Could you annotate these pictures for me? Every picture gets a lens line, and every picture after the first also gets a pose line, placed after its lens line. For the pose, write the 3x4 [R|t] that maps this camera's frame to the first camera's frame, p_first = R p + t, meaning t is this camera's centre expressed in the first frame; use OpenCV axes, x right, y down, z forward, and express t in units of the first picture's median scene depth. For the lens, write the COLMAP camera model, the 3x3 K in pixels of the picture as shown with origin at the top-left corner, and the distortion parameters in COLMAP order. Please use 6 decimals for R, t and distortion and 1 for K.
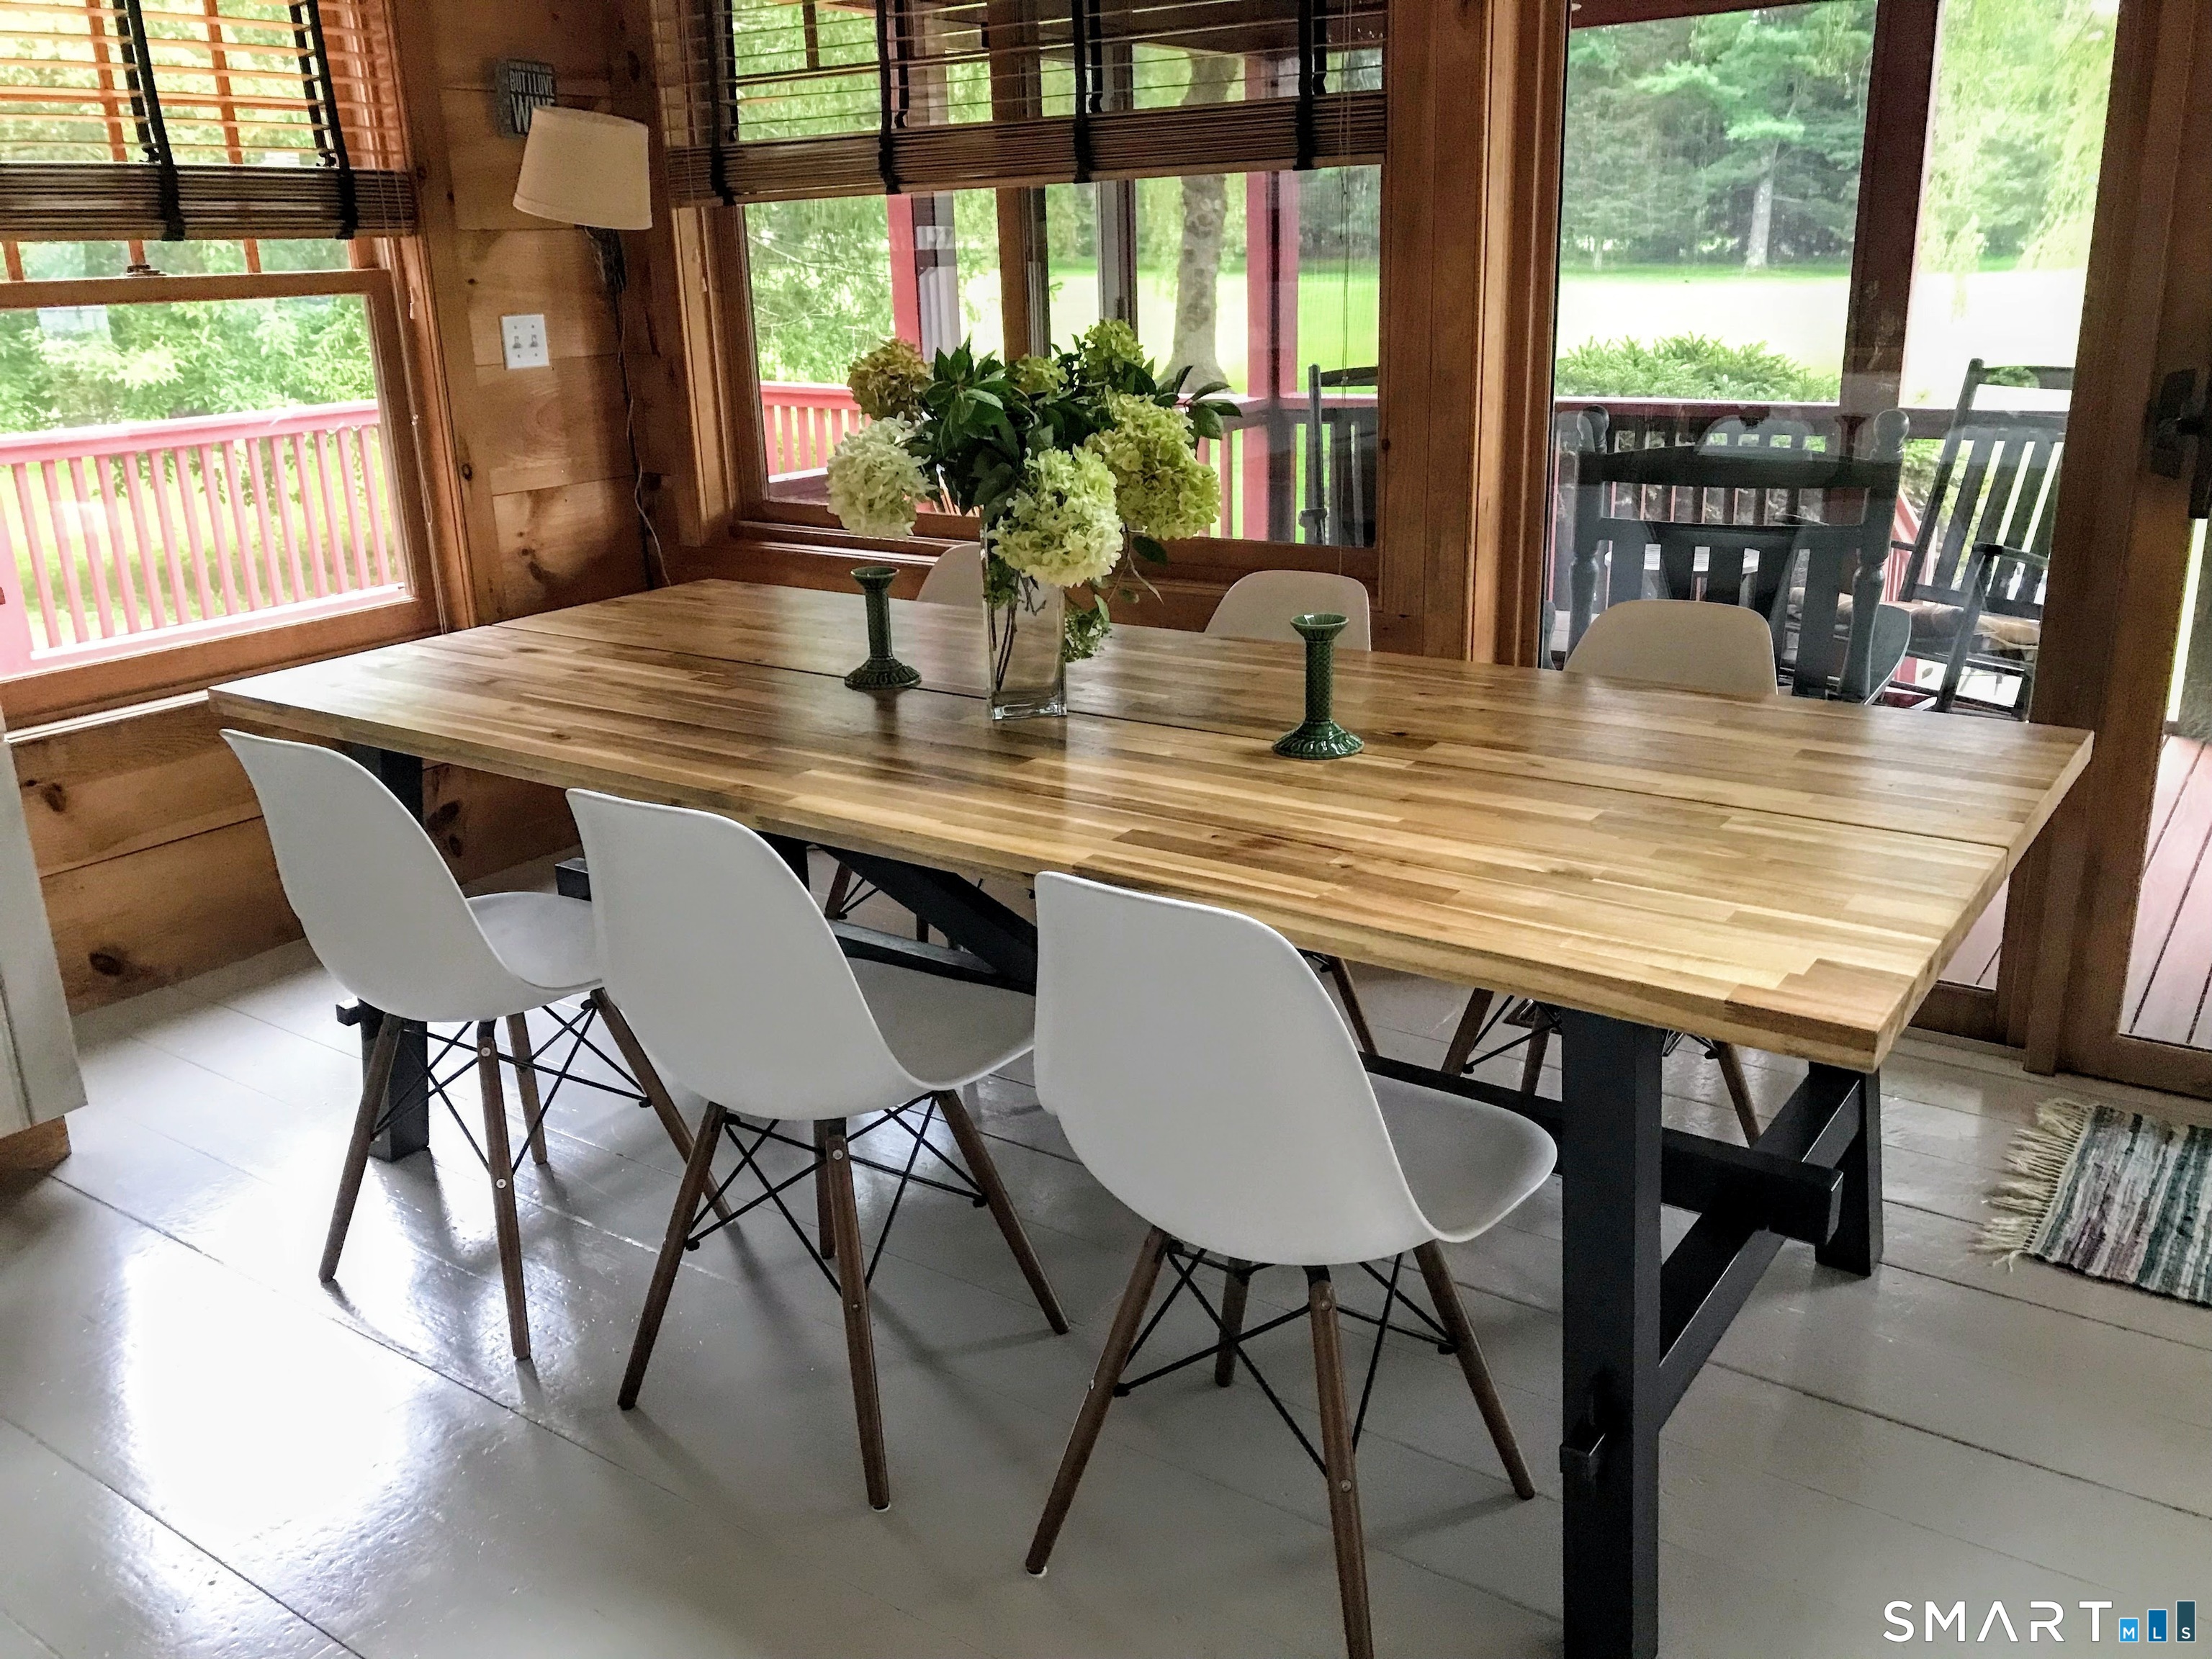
lens RADIAL K [[1831.8, 0, 1112.4], [0, 1831.8, 828.6], [0, 0, 1]] dist [0.000081, -0.002364]
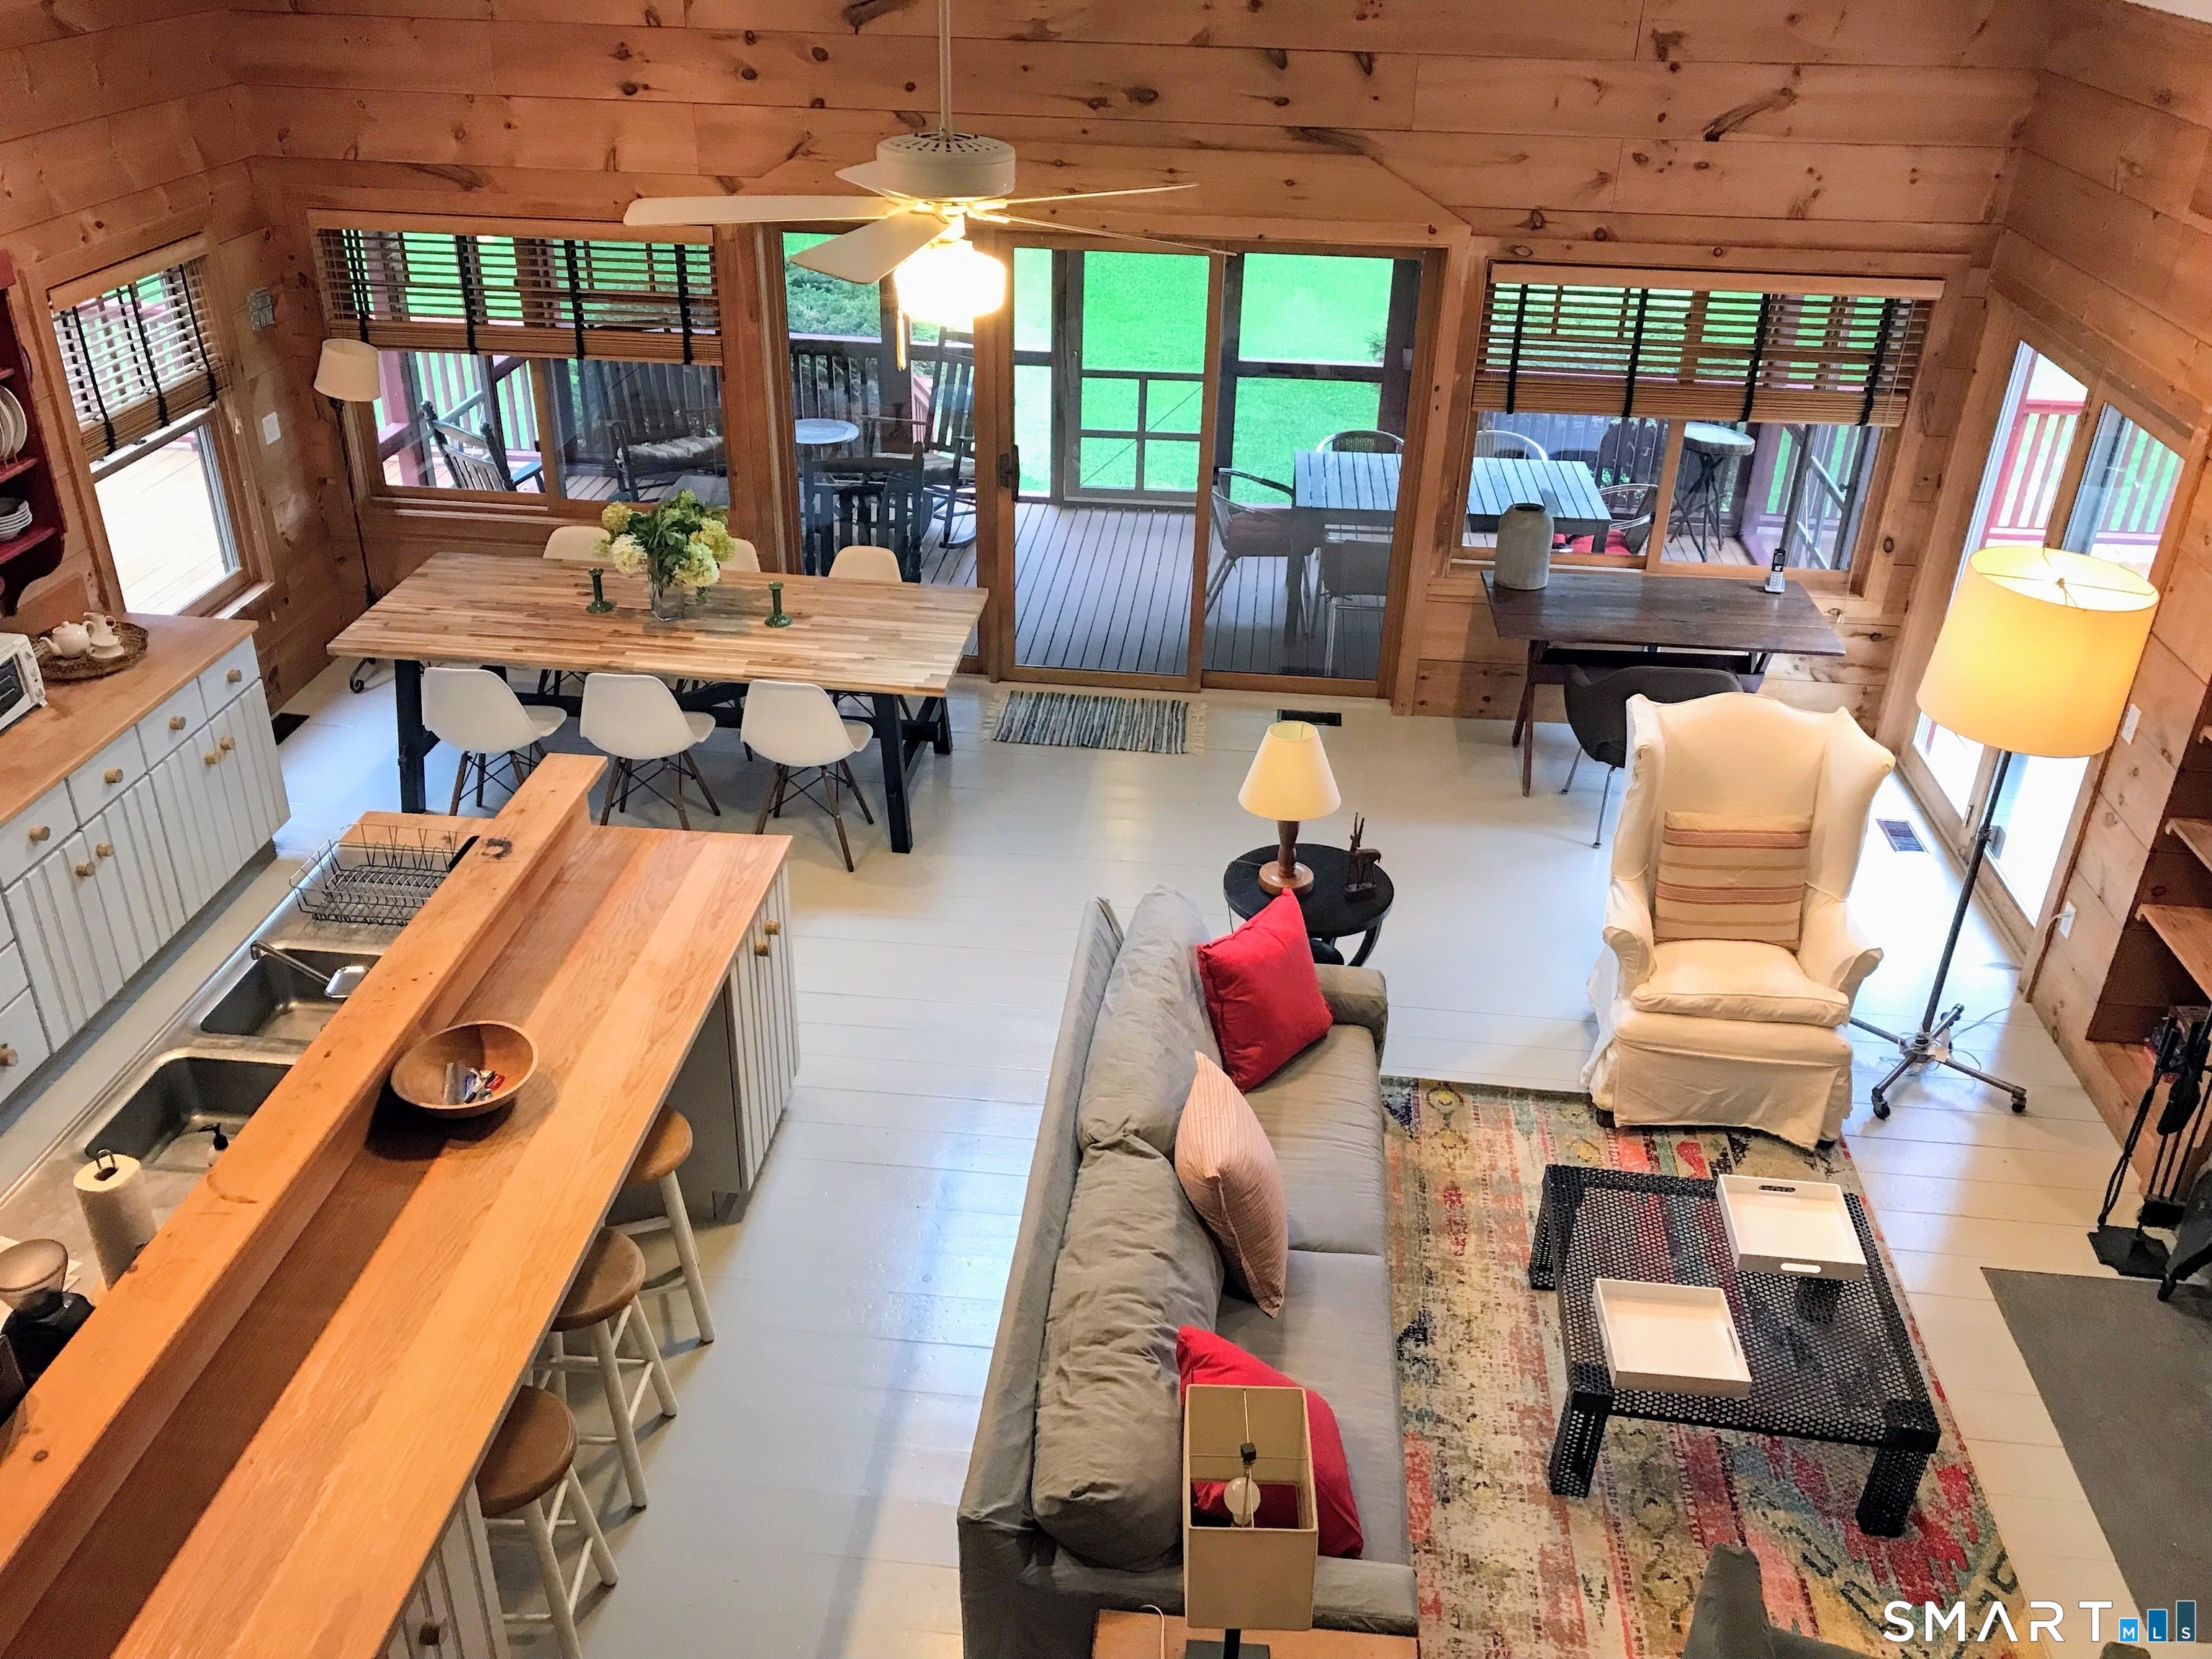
lens RADIAL K [[1831.8, 0, 1104.1], [0, 1831.8, 829.6], [0, 0, 1]] dist [0.000081, -0.002364]
pose [[0.872812, -0.191221, 0.449036, -0.919111], [0.099973, 0.970589, 0.219002, -0.343913], [-0.477708, -0.146256, 0.866259, -2.169257]]
